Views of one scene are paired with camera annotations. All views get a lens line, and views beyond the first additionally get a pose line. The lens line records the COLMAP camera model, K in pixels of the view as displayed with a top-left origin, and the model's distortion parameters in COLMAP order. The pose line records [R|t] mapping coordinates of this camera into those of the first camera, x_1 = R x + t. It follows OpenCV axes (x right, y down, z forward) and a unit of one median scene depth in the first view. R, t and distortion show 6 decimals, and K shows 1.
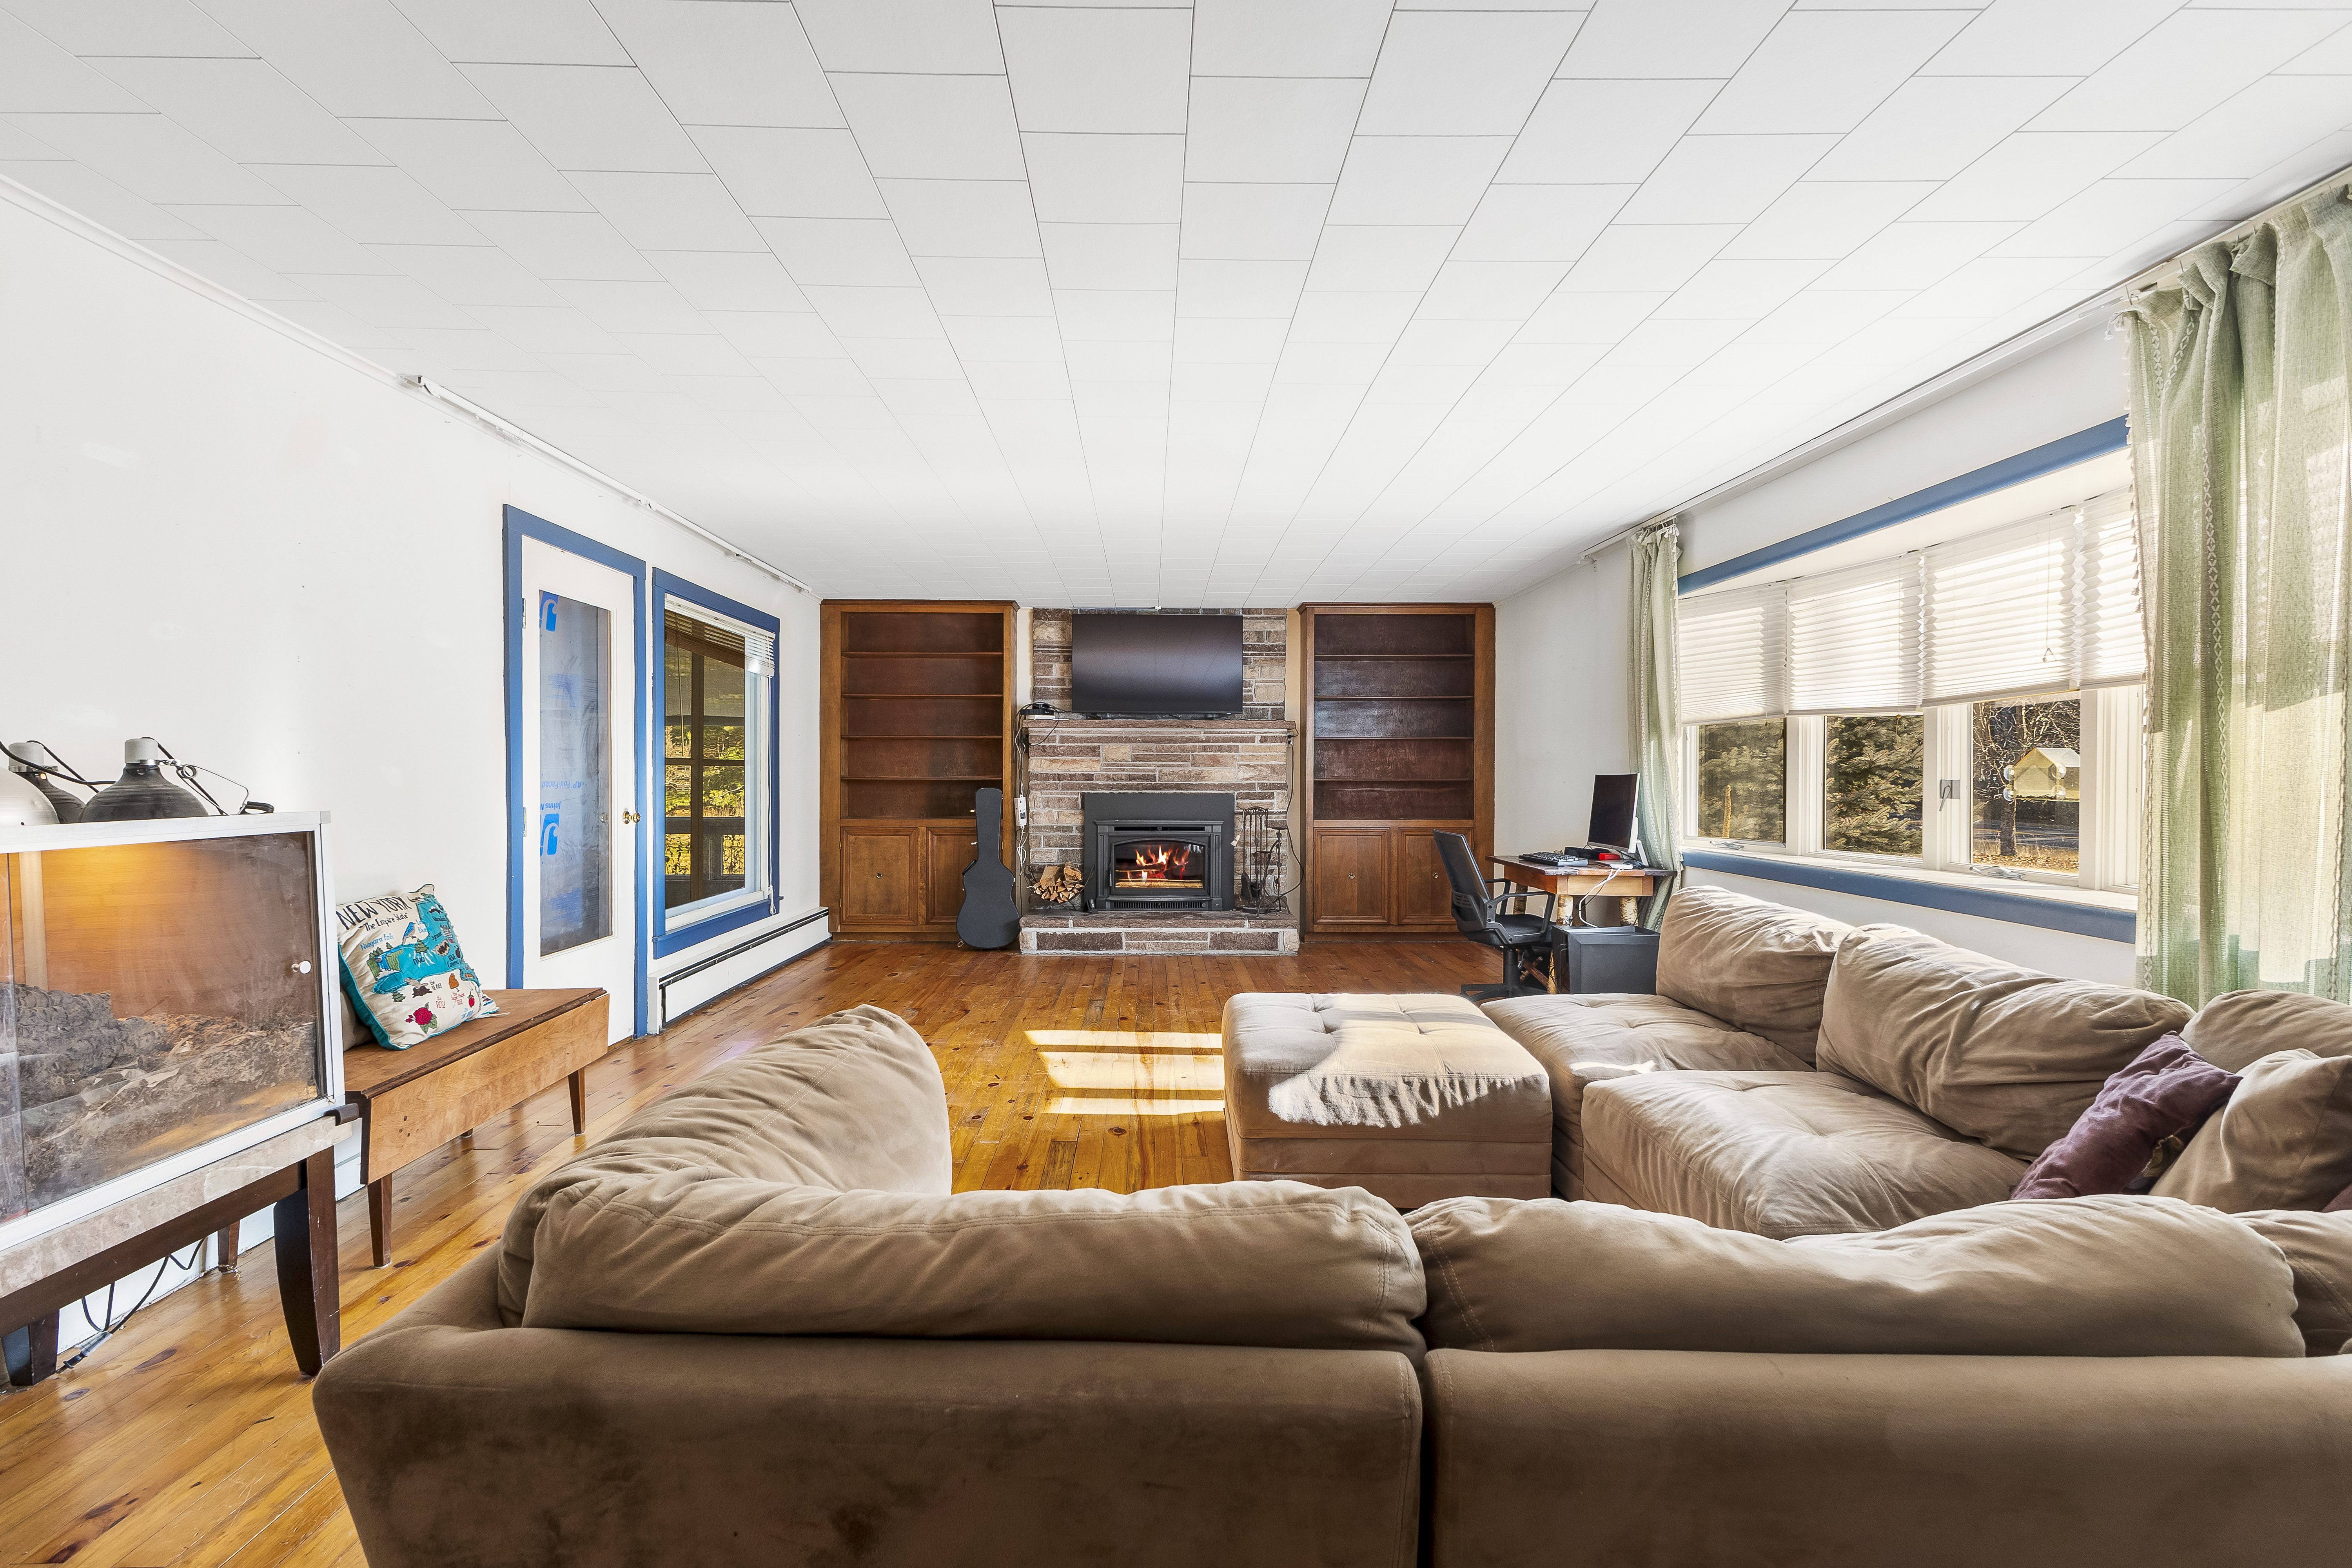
lens RADIAL K [[1023.5, 0, 1185.7], [0, 1023.5, 788.3], [0, 0, 1]] dist [0.010219, -0.000083]
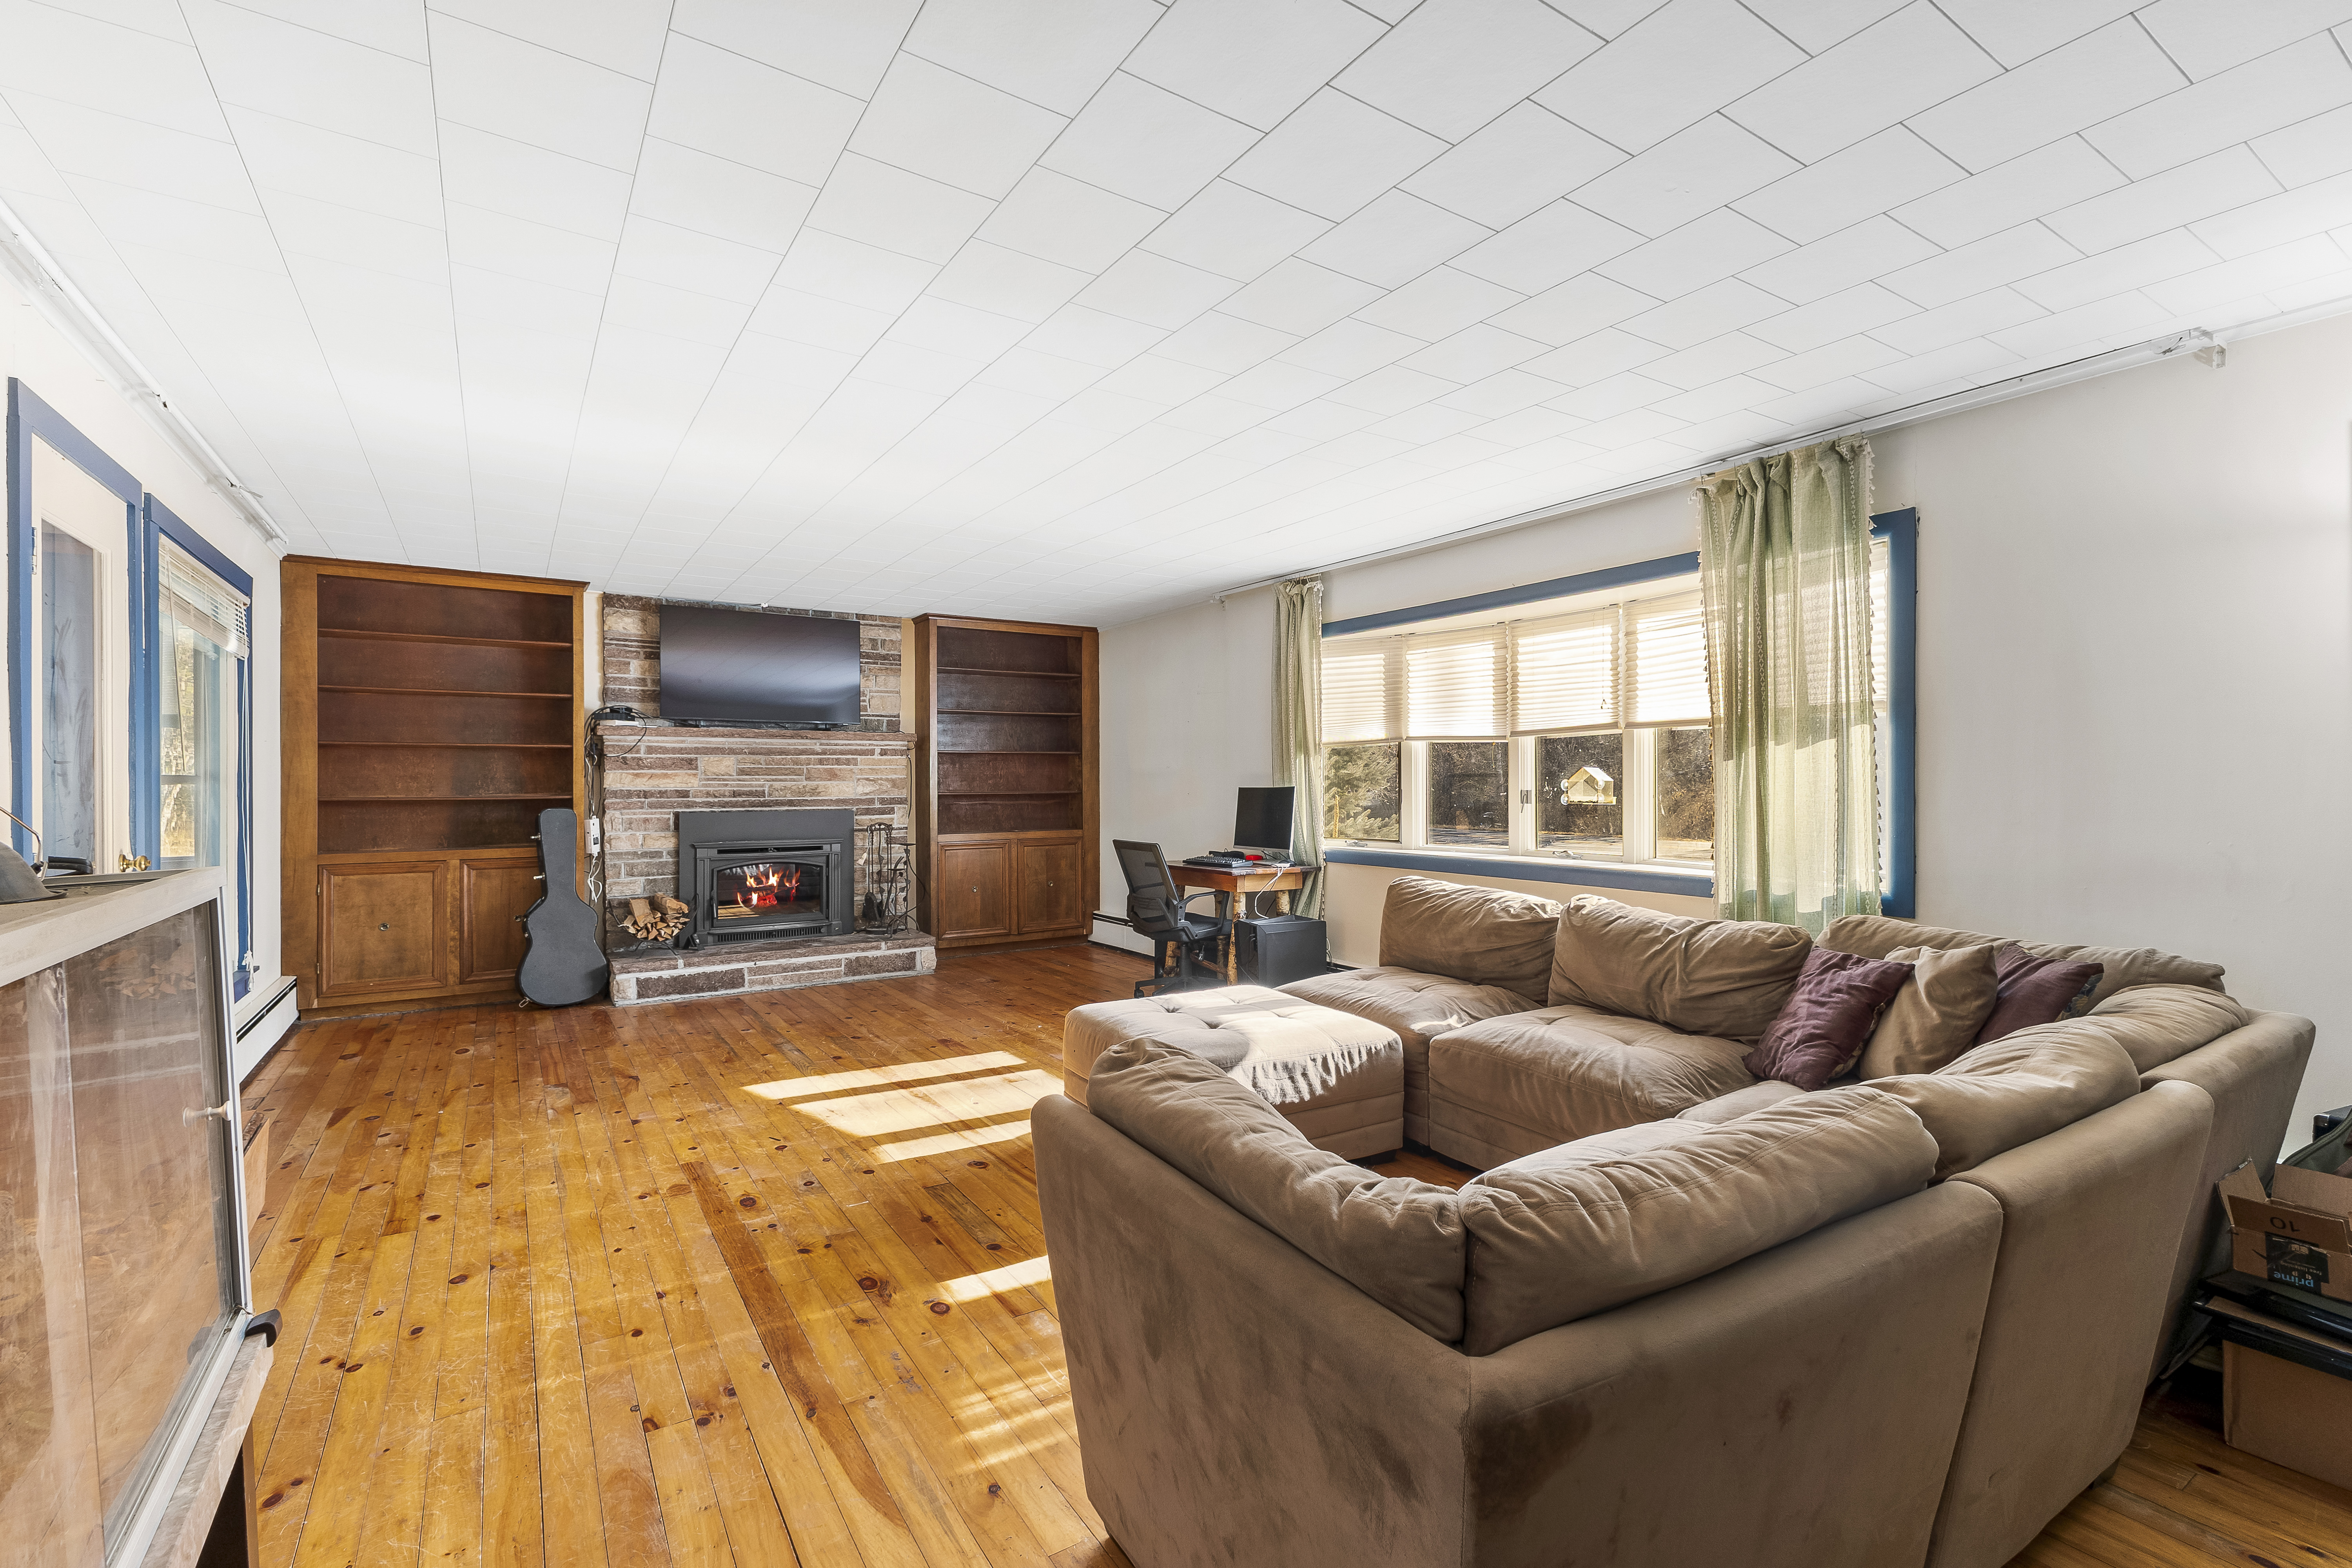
lens RADIAL K [[1023.5, 0, 1185.7], [0, 1023.5, 788.3], [0, 0, 1]] dist [0.010219, -0.000083]
pose [[0.848876, -0.008347, 0.528527, -0.199181], [0.013626, 0.999889, -0.006095, -0.004468], [-0.528417, 0.012376, 0.848895, 0.038640]]
